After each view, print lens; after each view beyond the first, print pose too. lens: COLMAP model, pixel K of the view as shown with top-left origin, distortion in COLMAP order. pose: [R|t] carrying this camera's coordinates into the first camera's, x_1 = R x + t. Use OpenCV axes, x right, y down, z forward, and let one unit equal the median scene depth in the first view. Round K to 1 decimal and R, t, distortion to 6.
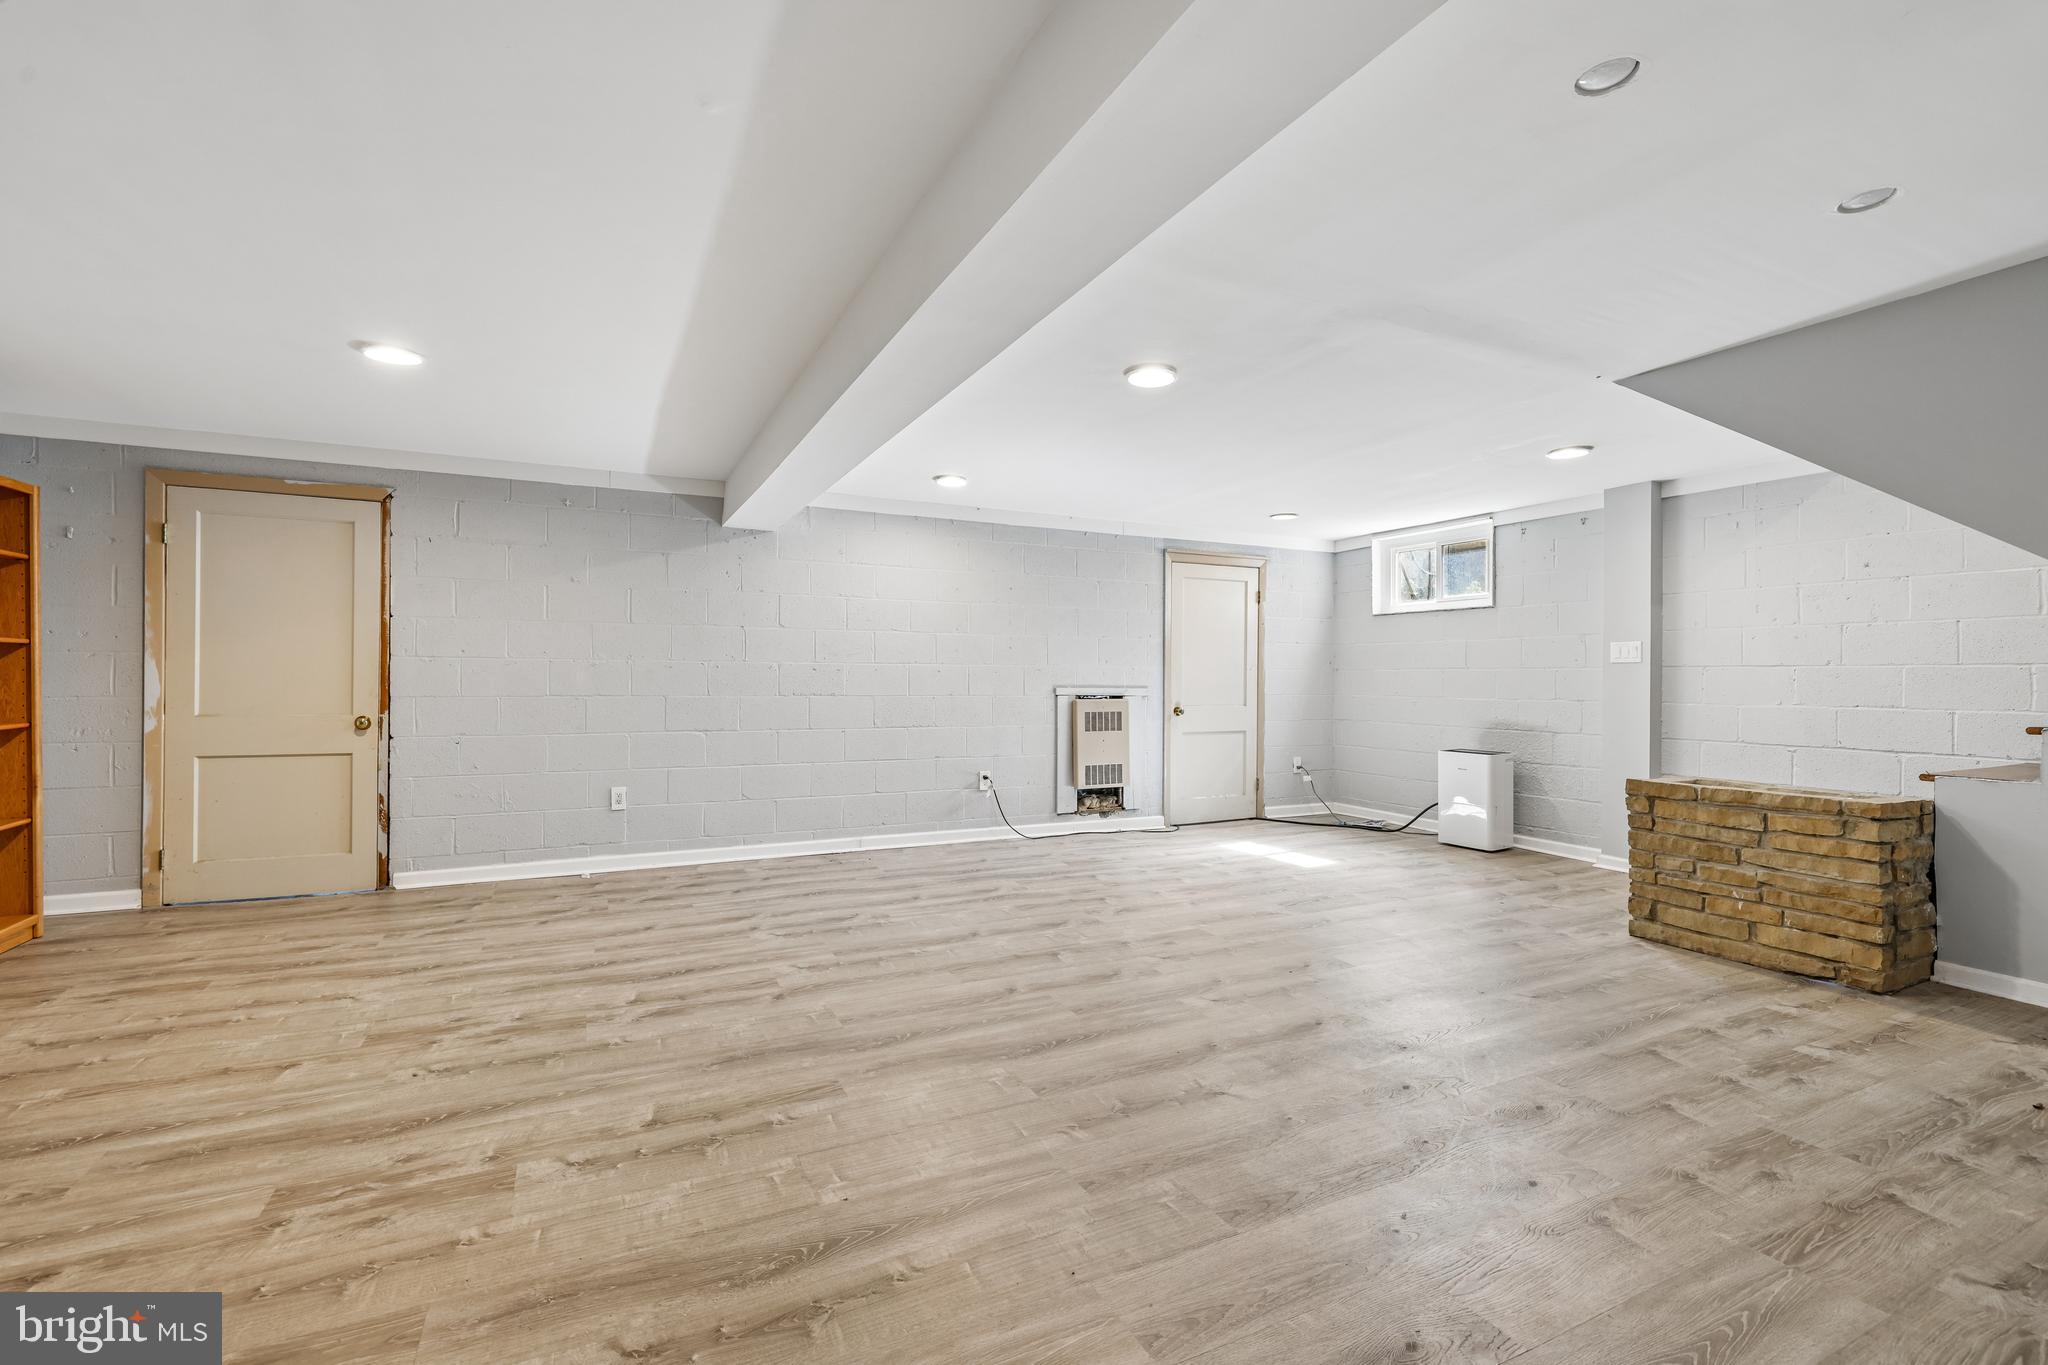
lens RADIAL K [[885.4, 0, 1010.9], [0, 885.4, 680.3], [0, 0, 1]] dist [0.000023, 0.000530]
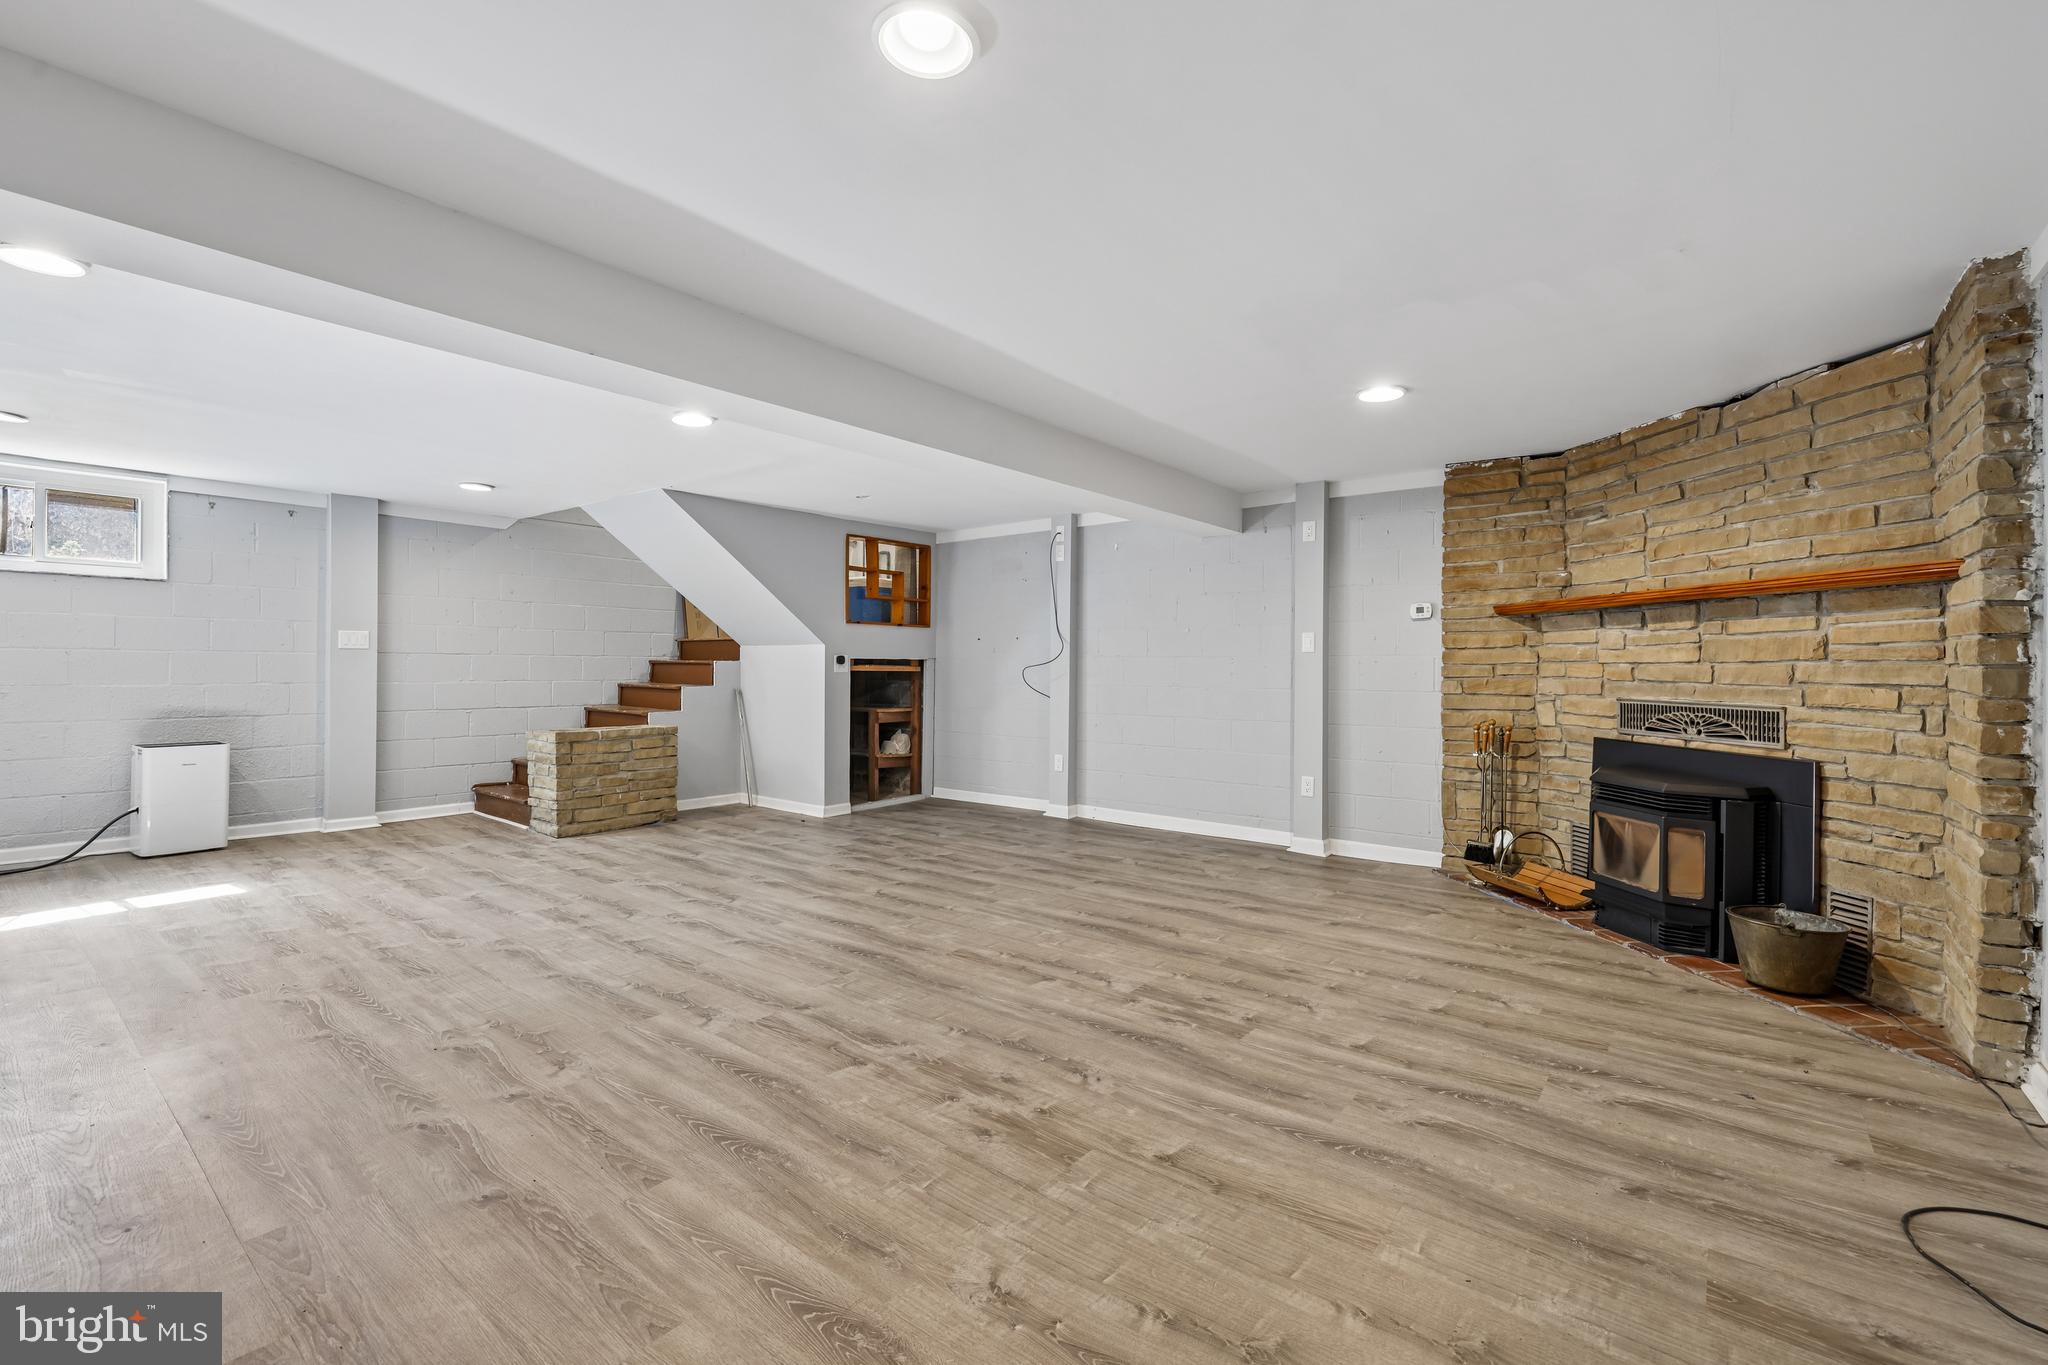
lens RADIAL K [[877.5, 0, 1013.1], [0, 877.5, 672.9], [0, 0, 1]] dist [-0.002017, -0.000386]
pose [[-0.425876, -0.014335, 0.904668, -1.216792], [-0.005606, 0.999897, 0.013205, -0.014177], [-0.904764, 0.000552, -0.425913, 1.211085]]
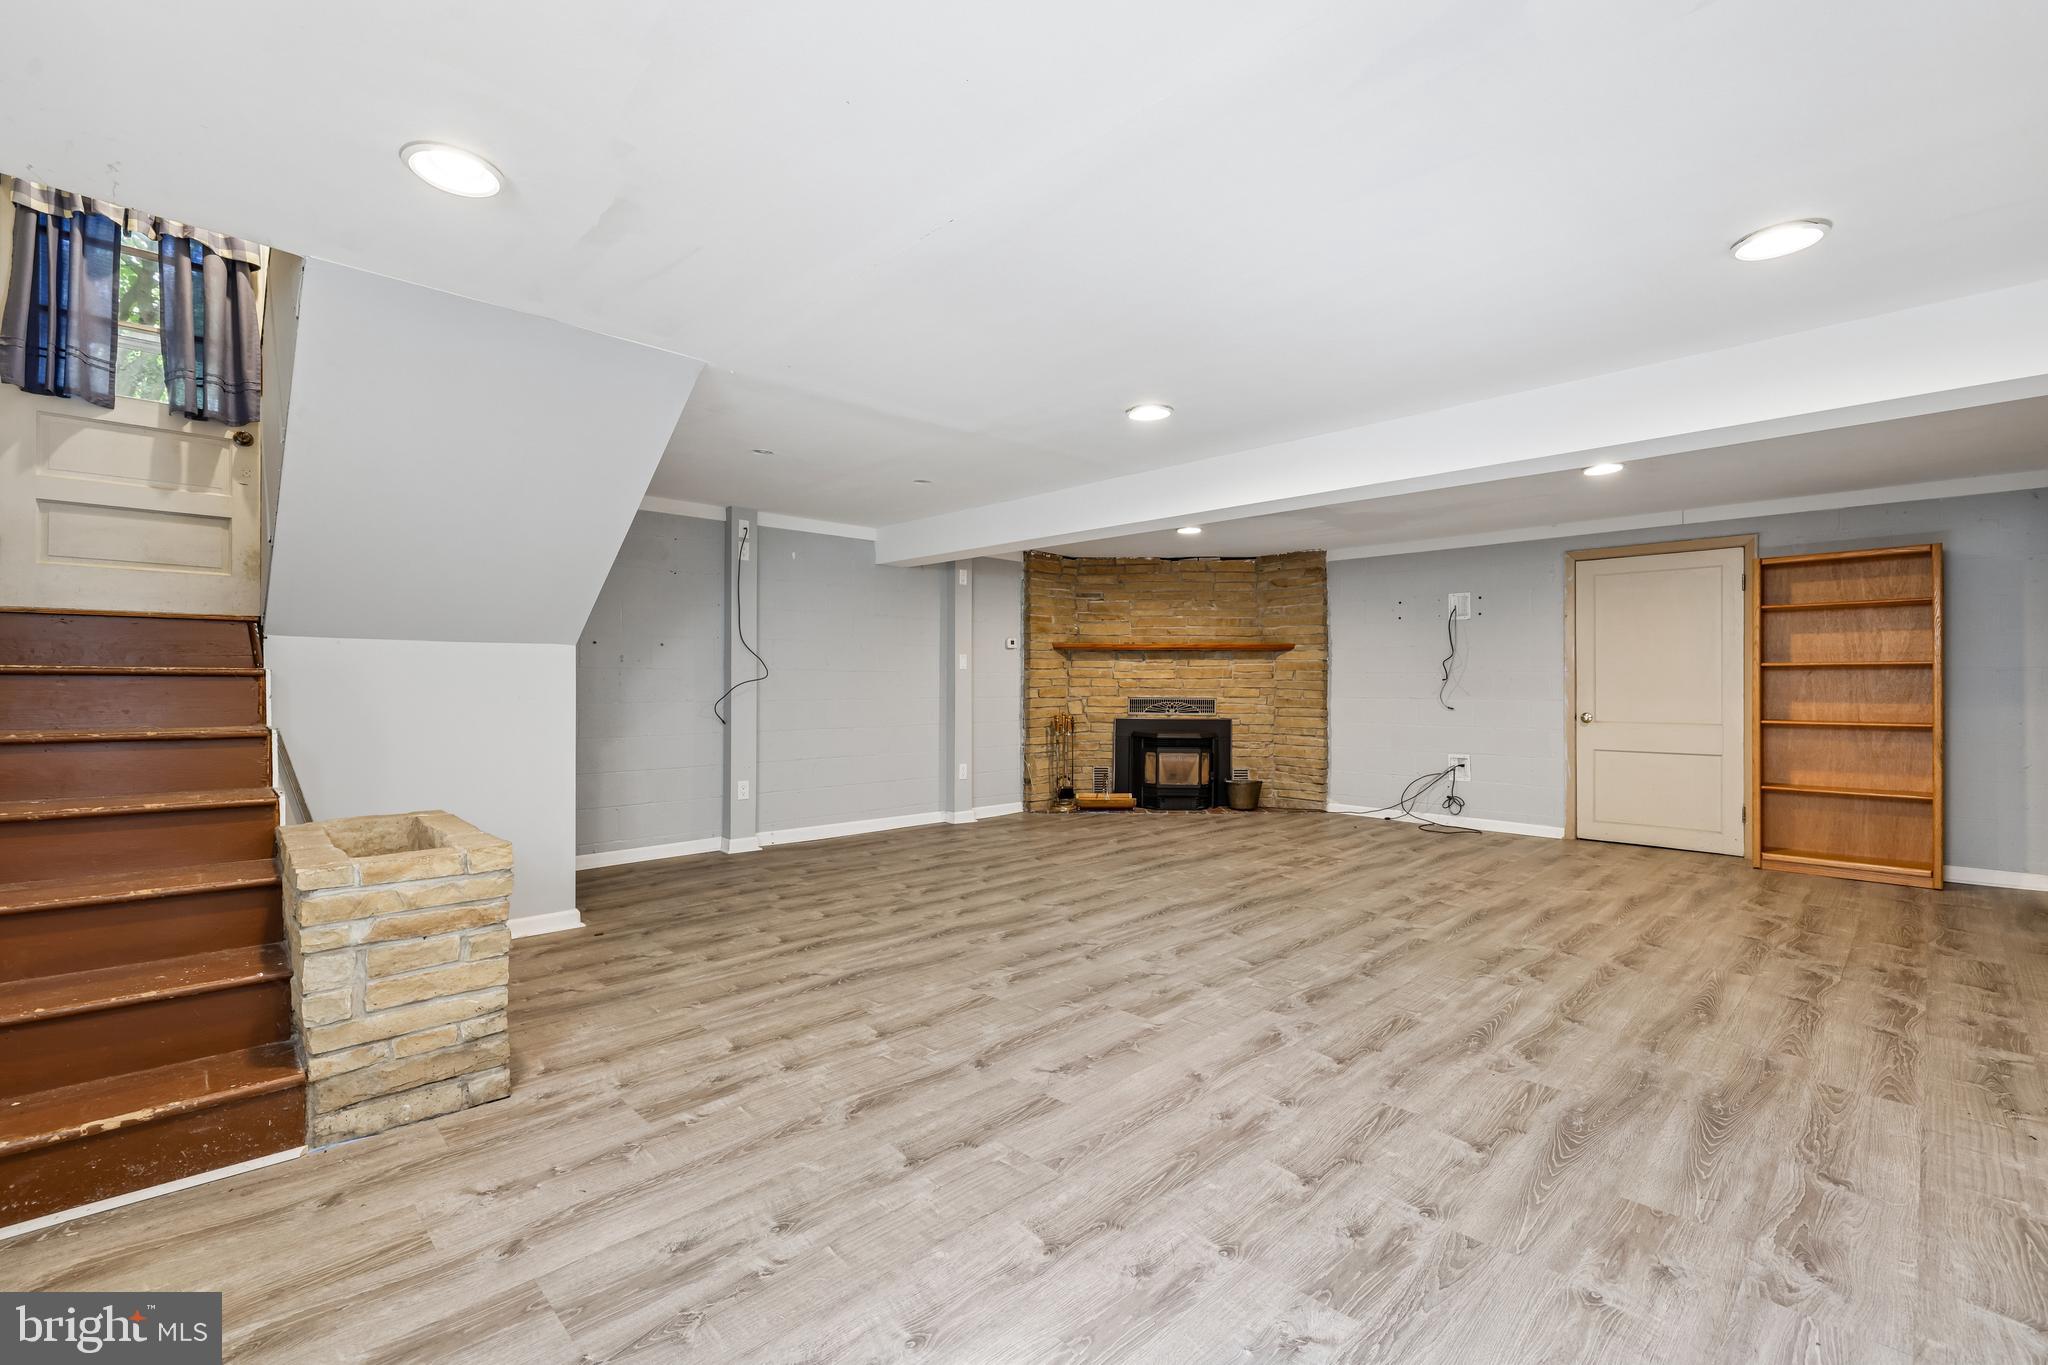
lens RADIAL K [[887.6, 0, 1008.3], [0, 887.6, 684.2], [0, 0, 1]] dist [-0.000718, 0.000190]
pose [[-0.952409, -0.007714, -0.304725, 0.724104], [-0.008813, 0.999959, 0.002233, -0.003166], [0.304695, 0.004812, -0.952438, 2.189018]]
